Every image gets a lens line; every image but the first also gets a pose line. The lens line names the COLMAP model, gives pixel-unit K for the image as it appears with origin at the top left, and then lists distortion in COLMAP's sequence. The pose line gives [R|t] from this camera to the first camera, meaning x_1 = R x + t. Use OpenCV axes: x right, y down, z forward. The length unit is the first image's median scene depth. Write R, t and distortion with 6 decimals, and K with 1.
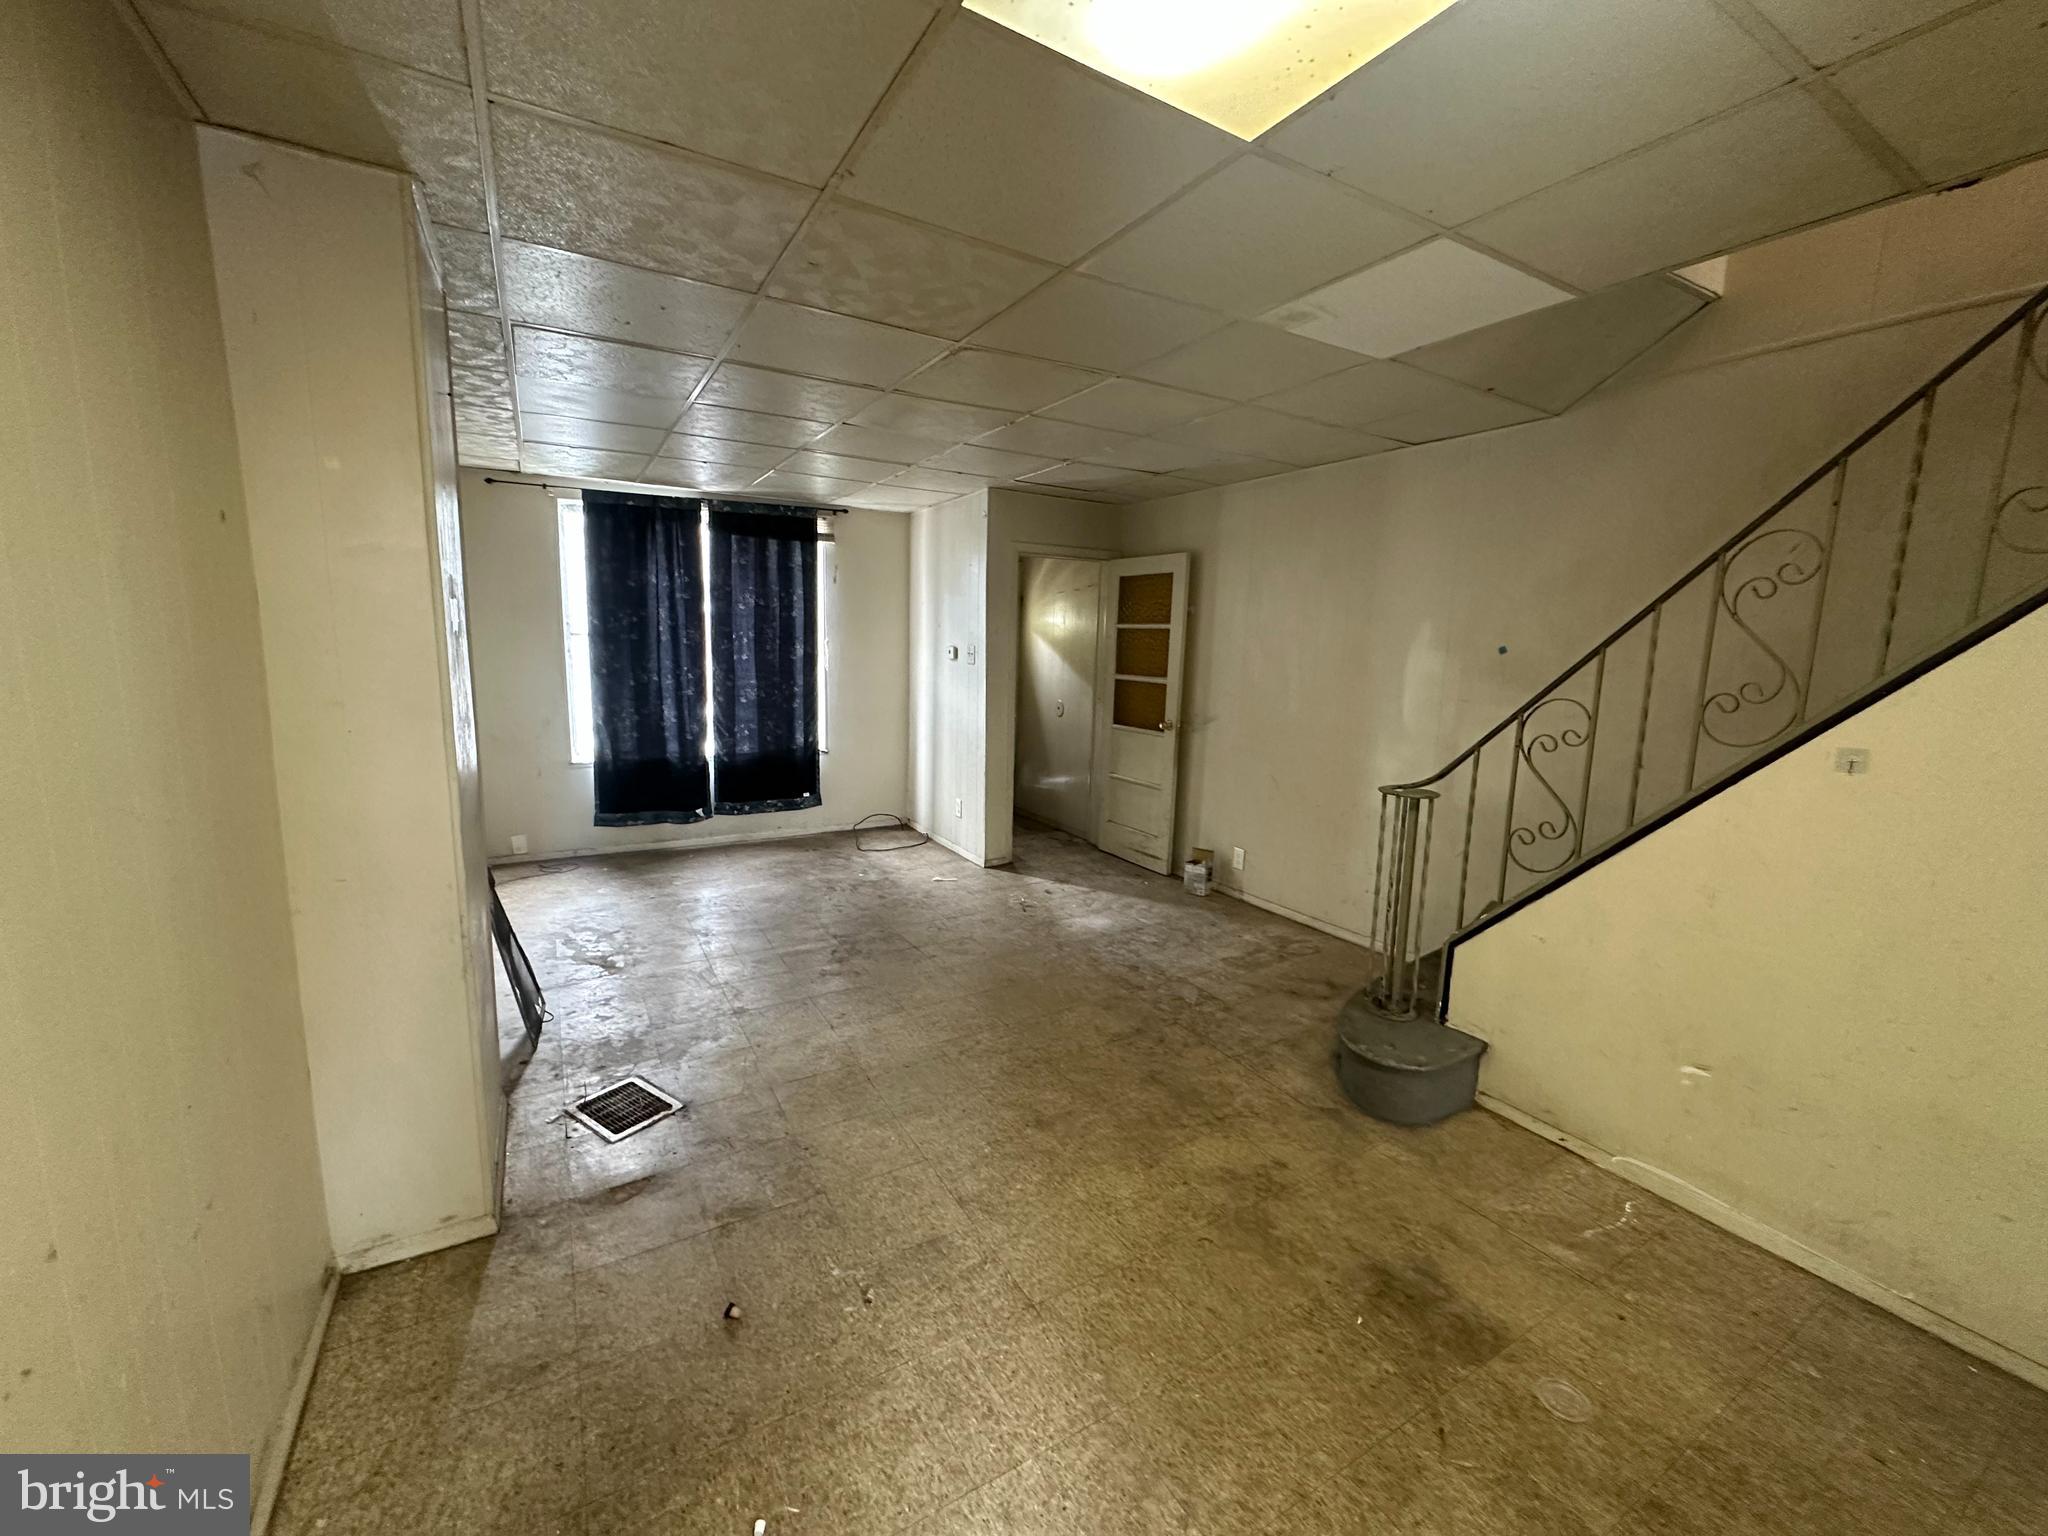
lens RADIAL K [[813.5, 0, 1024.0], [0, 813.5, 768.0], [0, 0, 1]] dist [-0.004842, 0.001106]
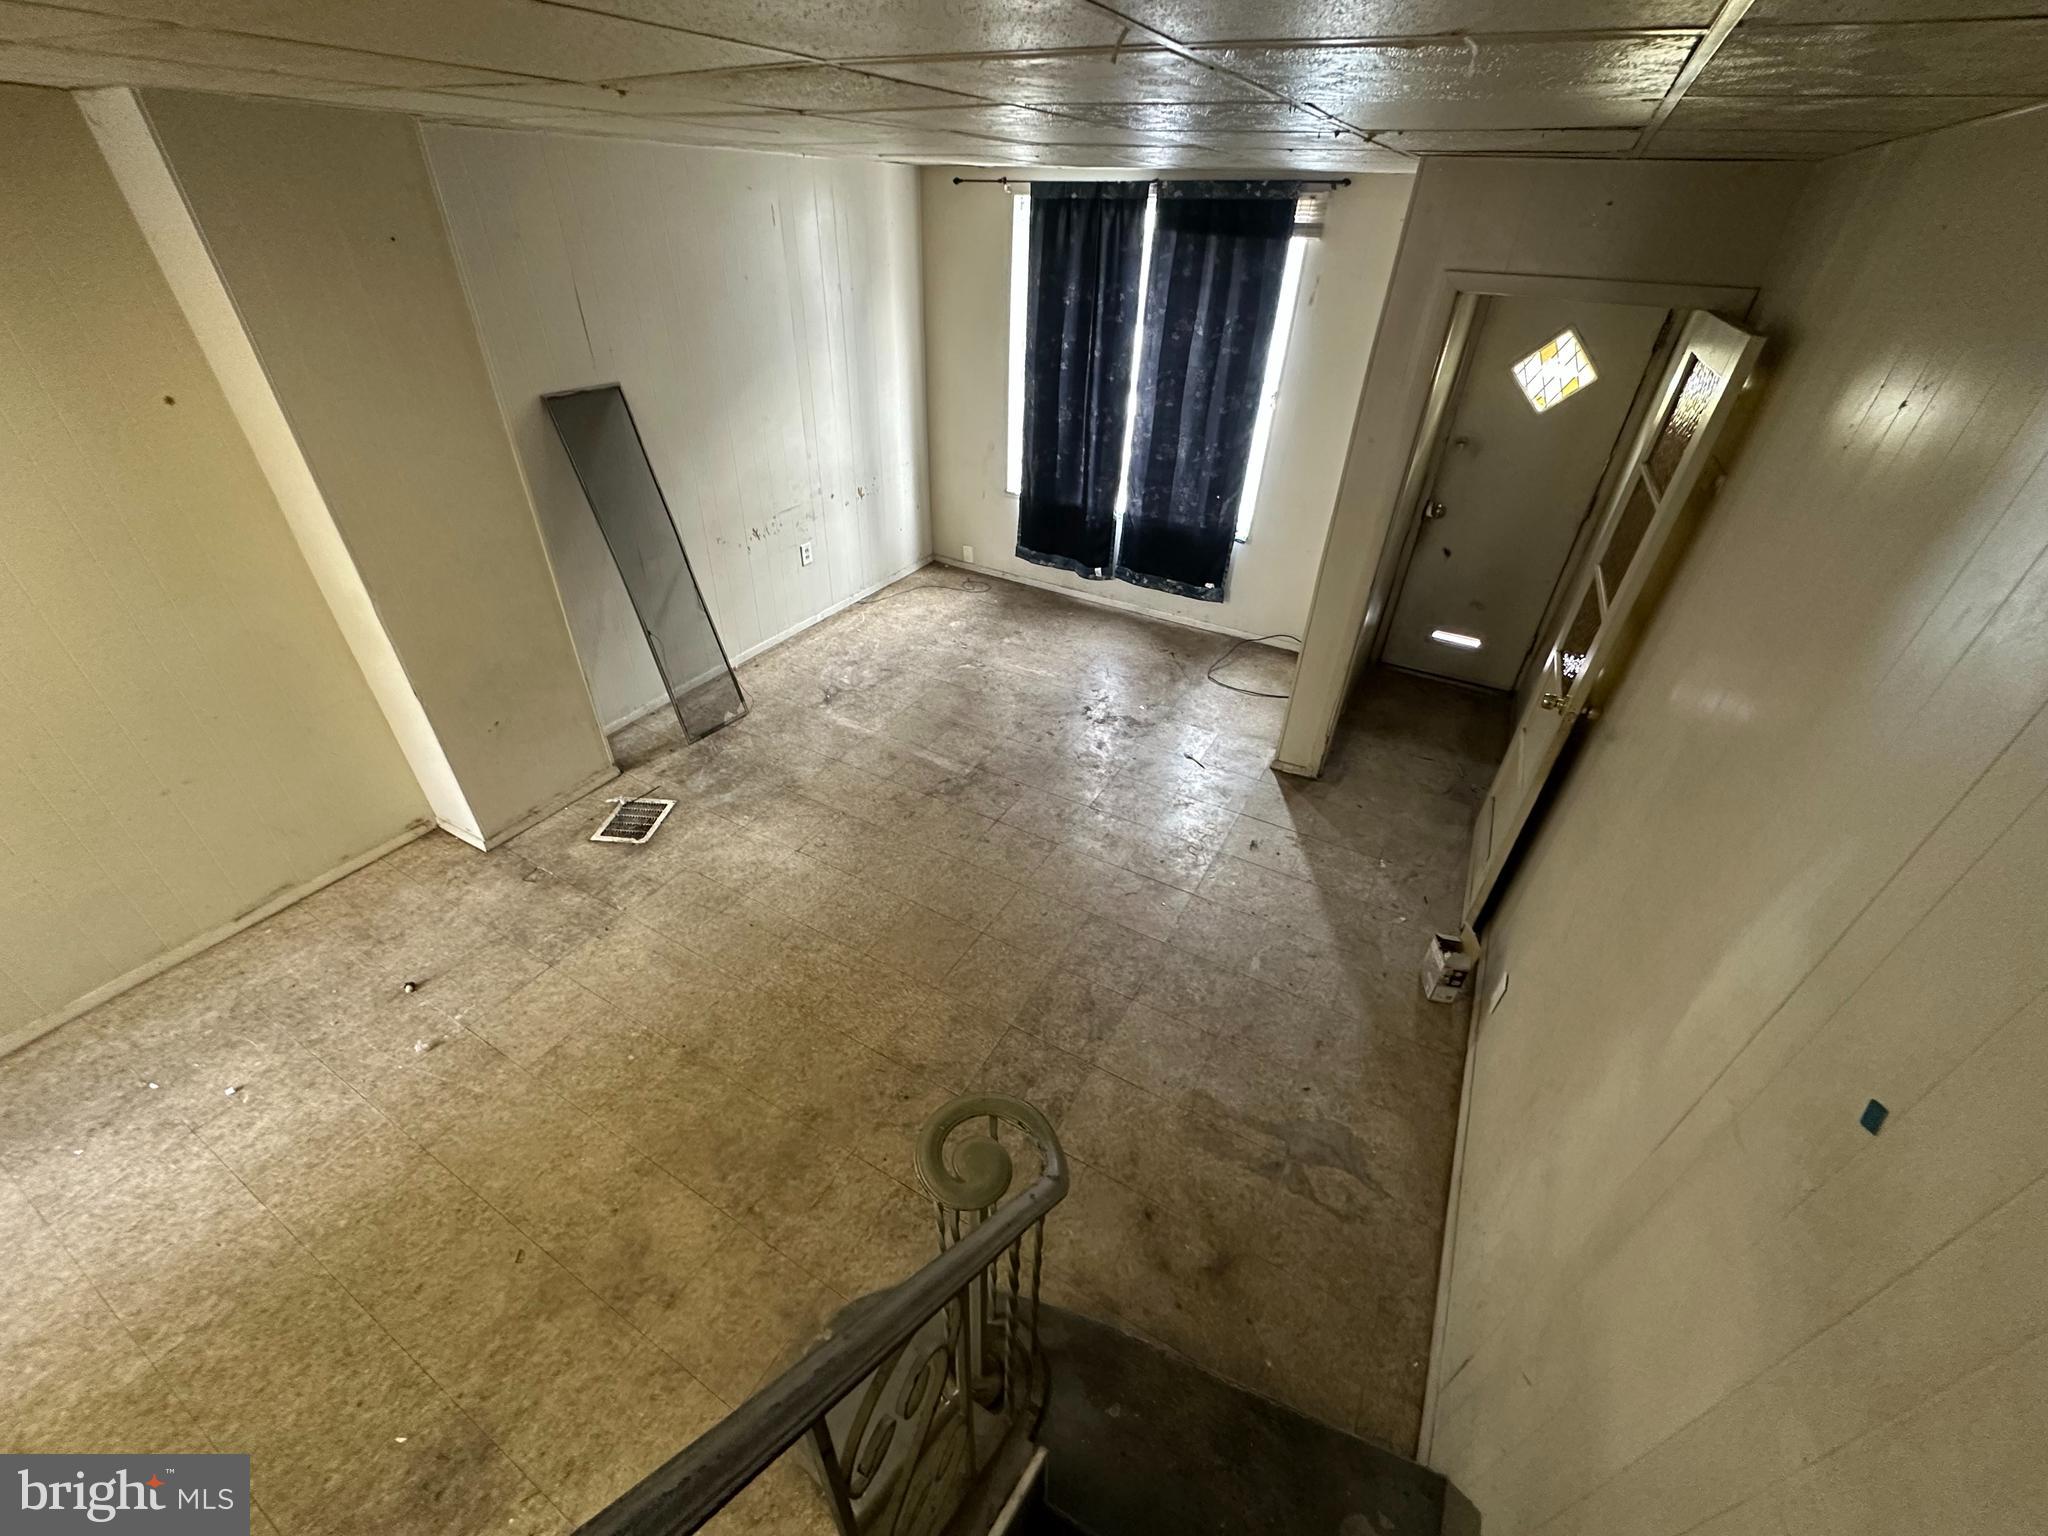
lens RADIAL K [[813.5, 0, 1024.0], [0, 813.5, 768.0], [0, 0, 1]] dist [-0.004842, 0.001106]
pose [[0.498056, 0.487388, -0.717212, 0.418231], [-0.155017, 0.863816, 0.479365, -0.223339], [0.853177, -0.127570, 0.505782, 0.482547]]
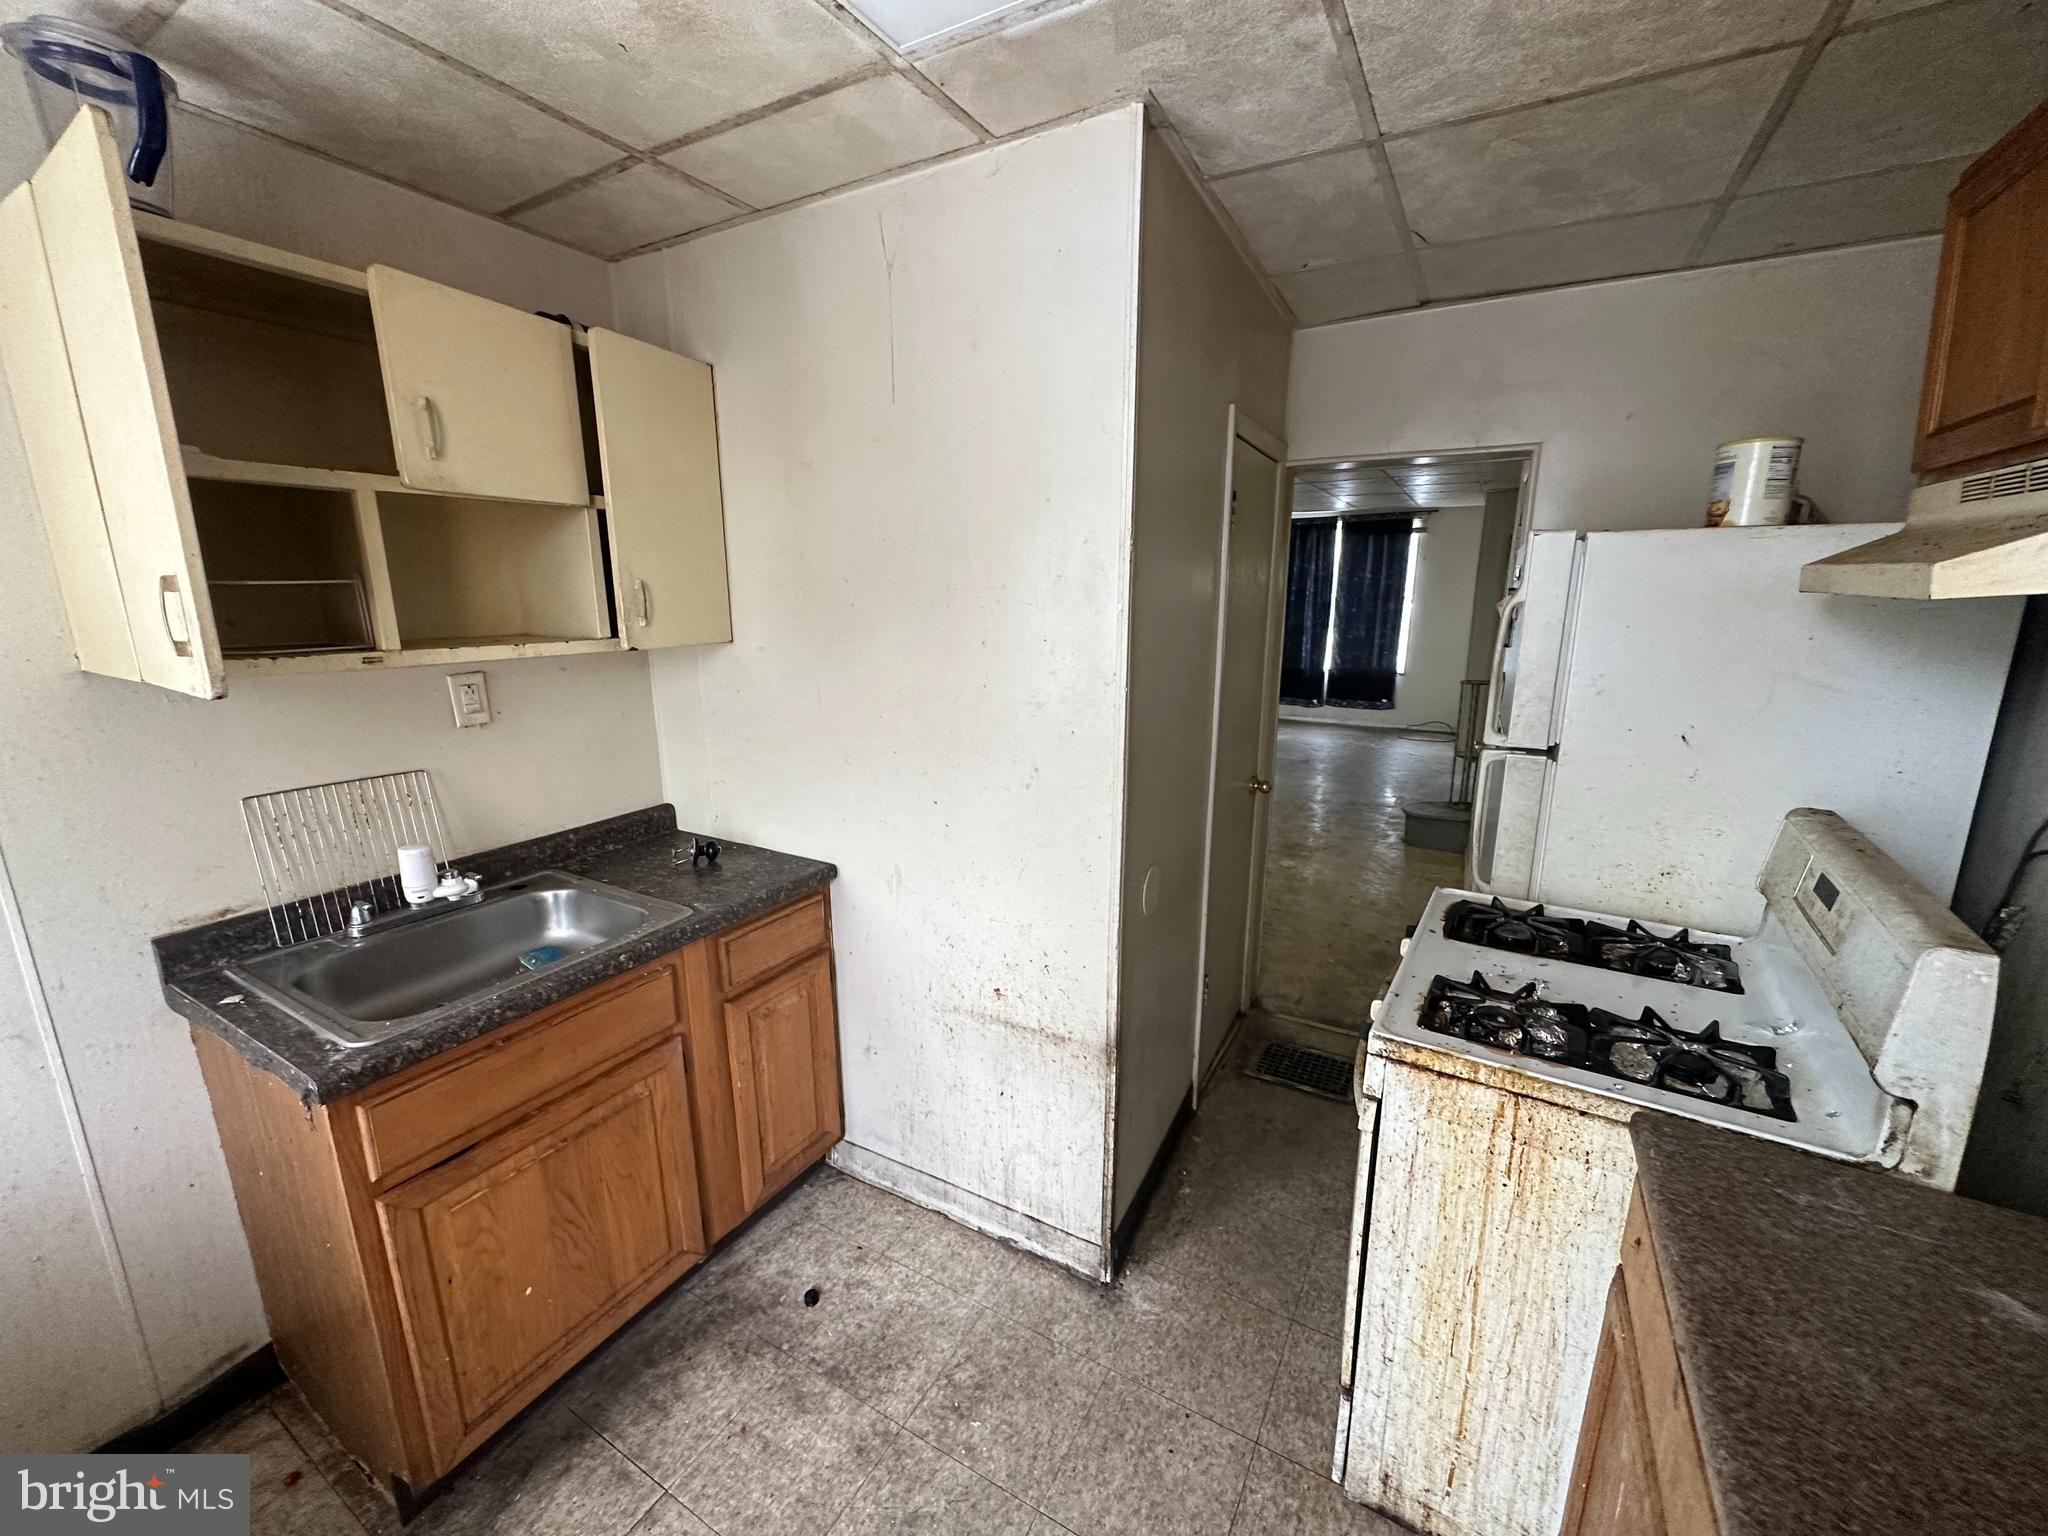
lens RADIAL K [[813.5, 0, 1024.0], [0, 813.5, 768.0], [0, 0, 1]] dist [-0.004842, 0.001106]
pose [[0.494370, 0.163133, -0.853806, 0.914973], [-0.125254, 0.985350, 0.115742, 0.083169], [0.860180, 0.049724, 0.507561, -0.453792]]
